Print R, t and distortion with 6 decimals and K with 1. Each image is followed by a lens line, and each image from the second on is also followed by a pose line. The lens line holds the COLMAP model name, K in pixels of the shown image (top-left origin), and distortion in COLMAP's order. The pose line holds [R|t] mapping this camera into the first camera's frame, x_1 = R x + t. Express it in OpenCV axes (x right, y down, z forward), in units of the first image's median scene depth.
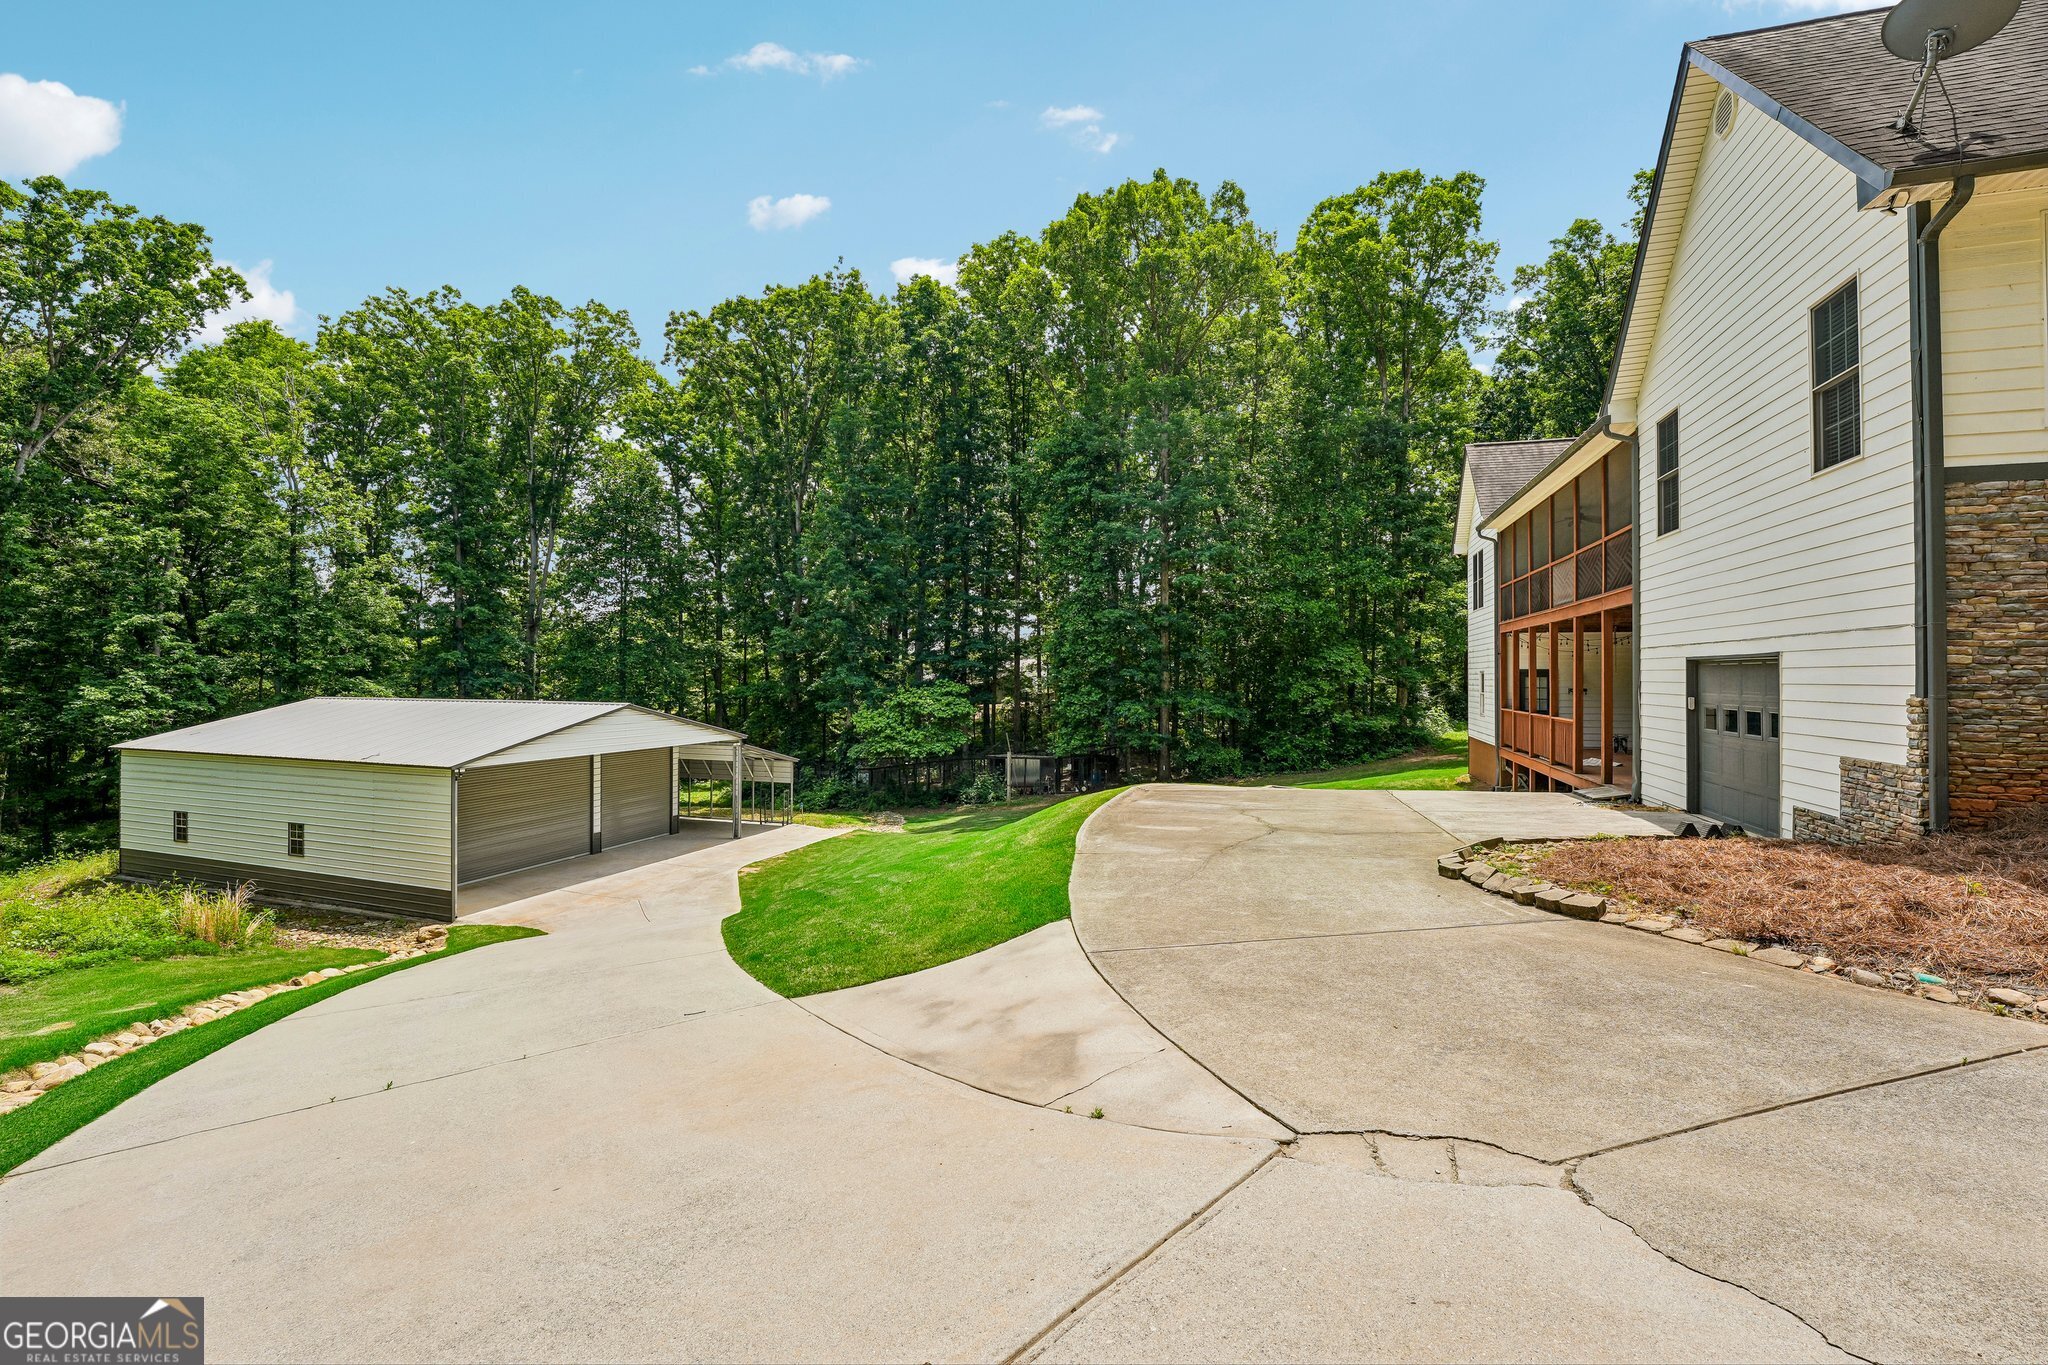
lens RADIAL K [[854.2, 0, 1028.2], [0, 854.2, 670.5], [0, 0, 1]] dist [-0.027580, 0.003796]
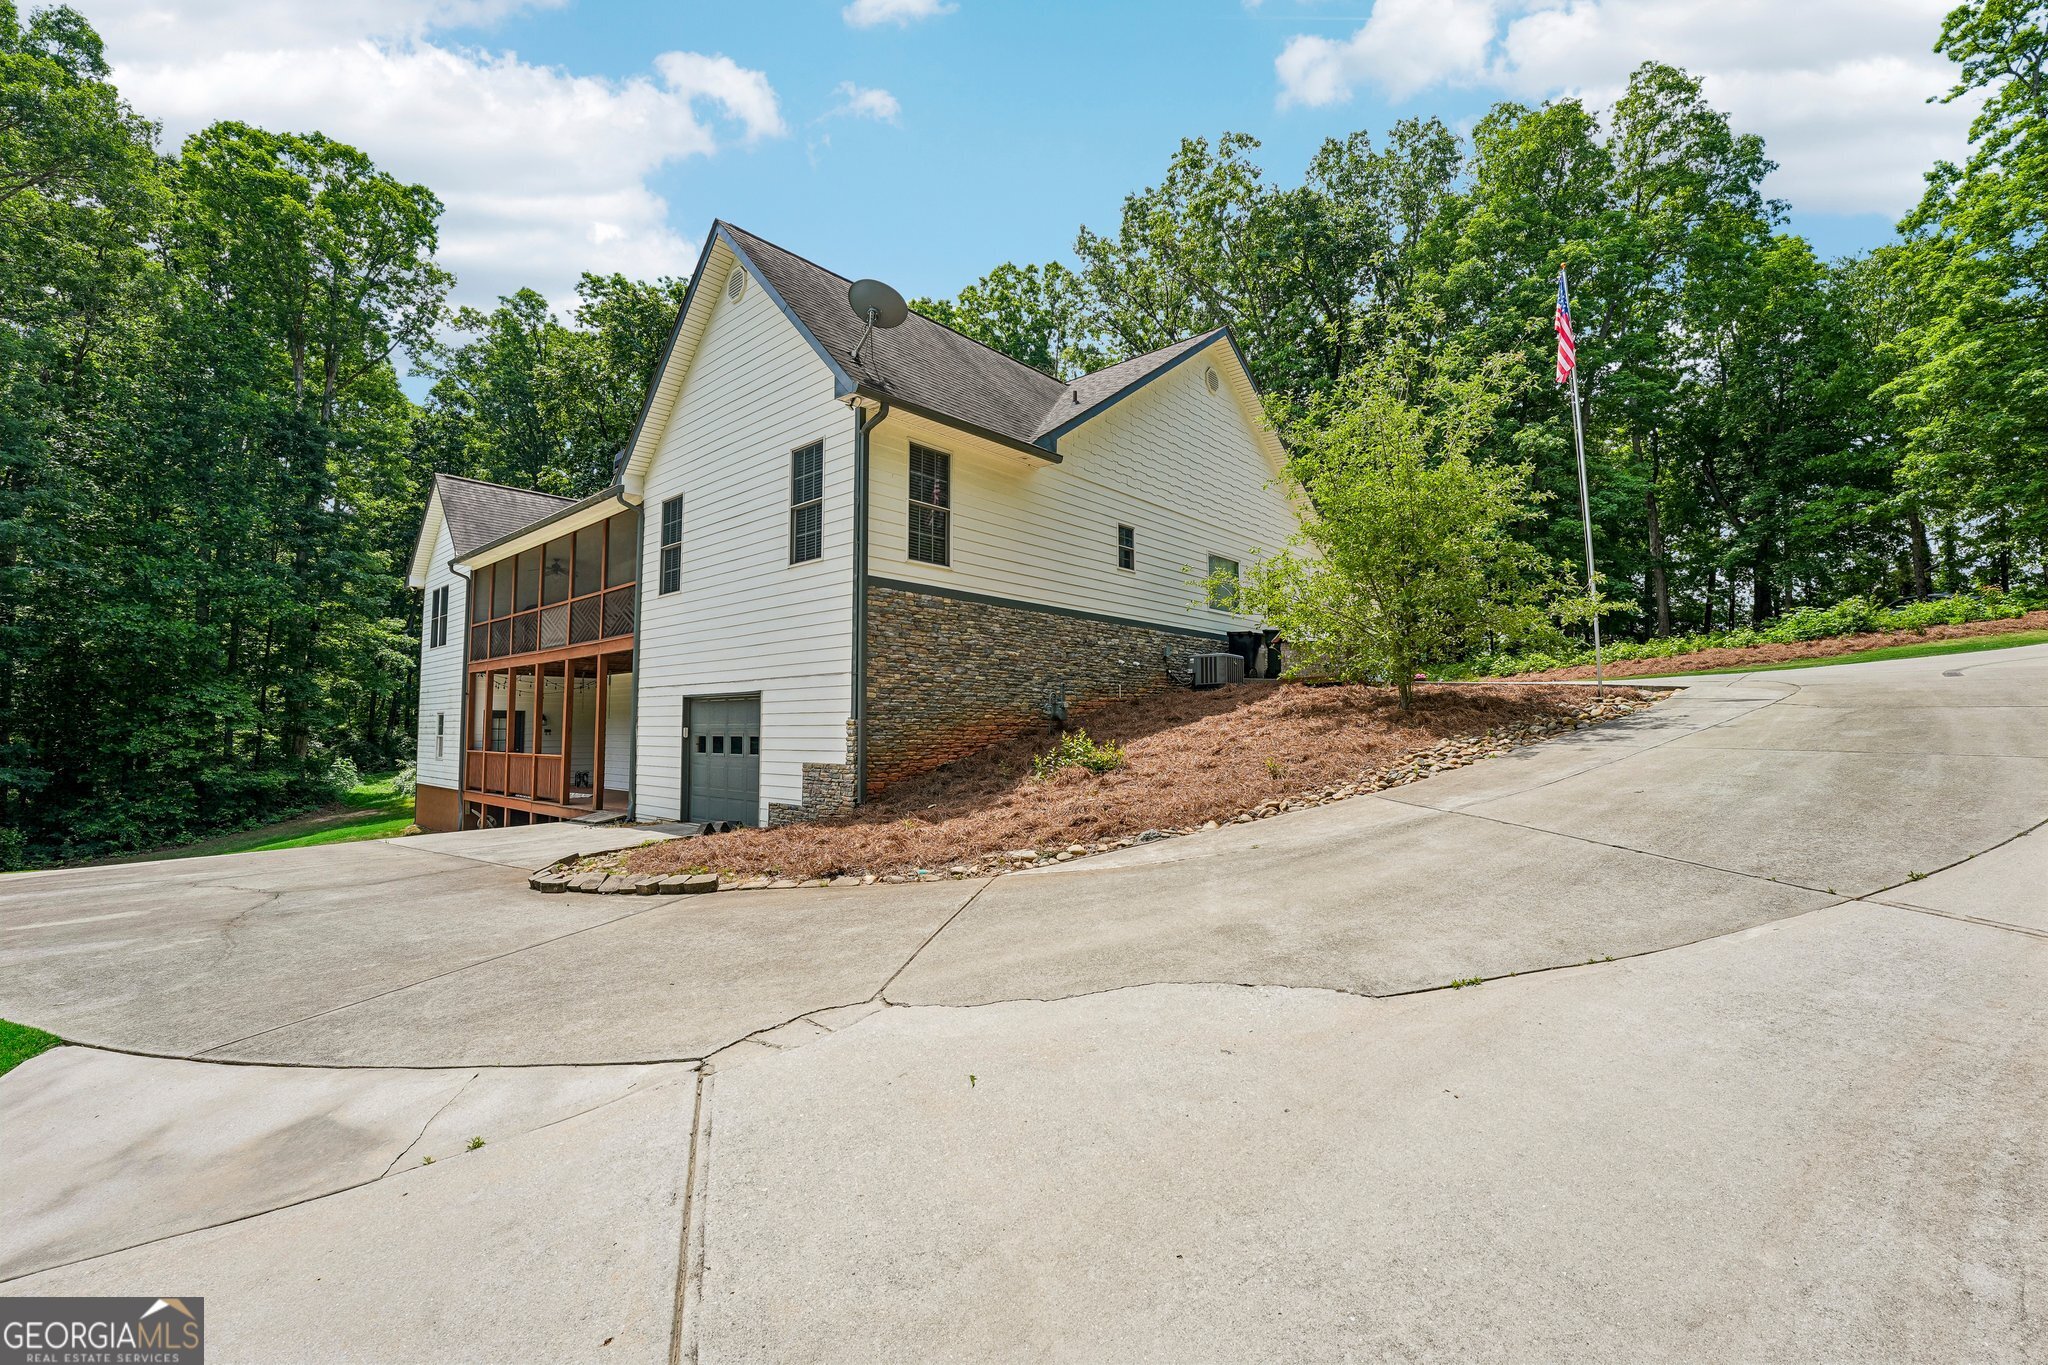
lens RADIAL K [[854.2, 0, 1035.9], [0, 854.2, 677.4], [0, 0, 1]] dist [-0.027580, 0.003796]
pose [[0.394395, 0.052380, 0.917447, -0.159521], [-0.004082, 0.998464, -0.055250, 0.025016], [-0.918932, 0.018045, 0.394003, 0.032960]]
